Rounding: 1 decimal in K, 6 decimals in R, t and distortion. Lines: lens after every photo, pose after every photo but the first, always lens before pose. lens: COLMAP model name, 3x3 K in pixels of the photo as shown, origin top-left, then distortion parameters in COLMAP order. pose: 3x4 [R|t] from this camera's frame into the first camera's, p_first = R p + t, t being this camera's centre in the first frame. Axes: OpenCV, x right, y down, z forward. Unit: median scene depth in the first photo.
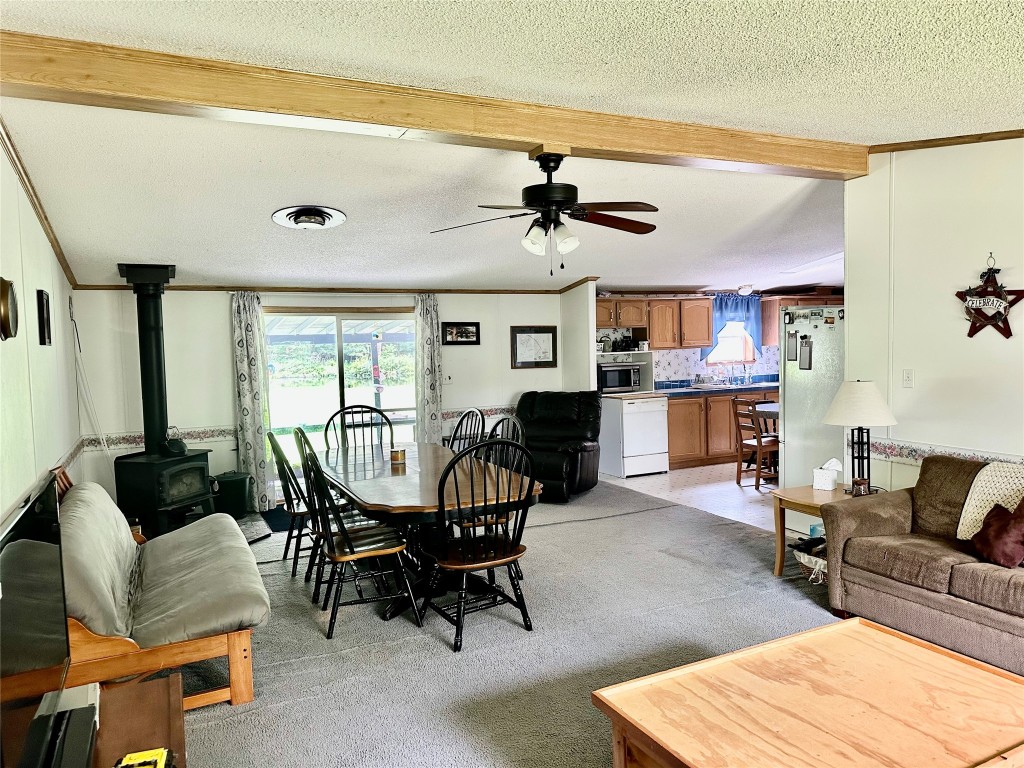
lens RADIAL K [[730.4, 0, 502.6], [0, 730.4, 383.0], [0, 0, 1]] dist [0.085270, -0.102126]
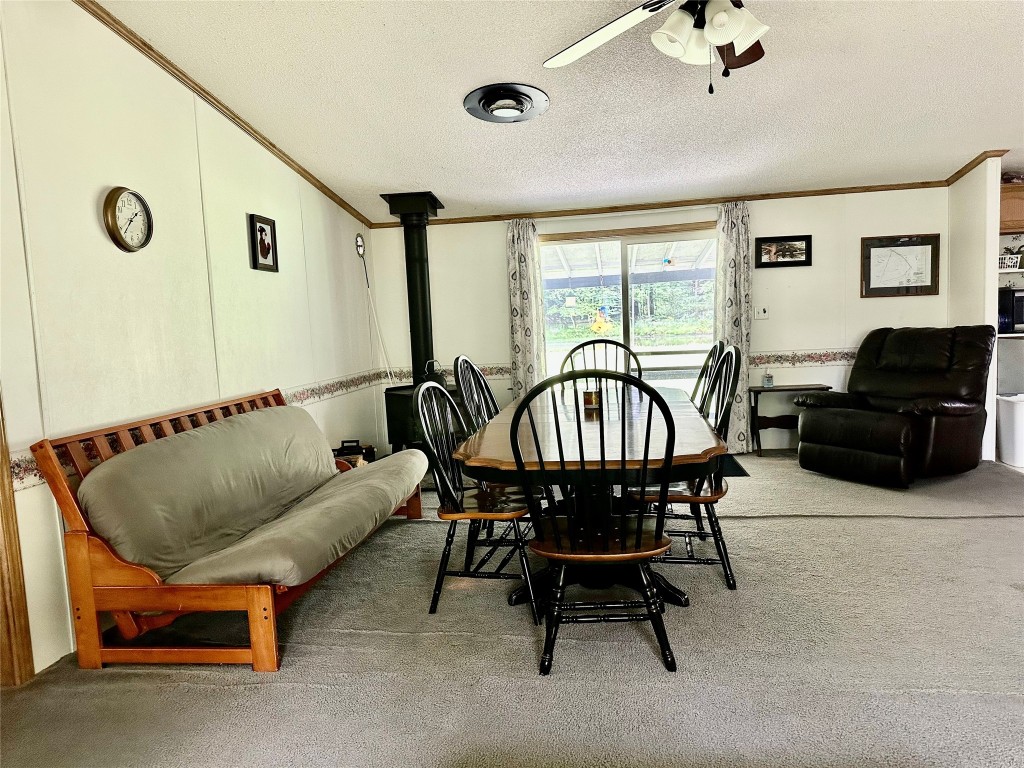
lens RADIAL K [[730.4, 0, 502.6], [0, 730.4, 383.0], [0, 0, 1]] dist [0.085270, -0.102126]
pose [[0.829142, 0.038002, -0.557745, 0.142997], [-0.006194, 0.998250, 0.058808, 0.026121], [0.559004, -0.045306, 0.827926, 0.211824]]
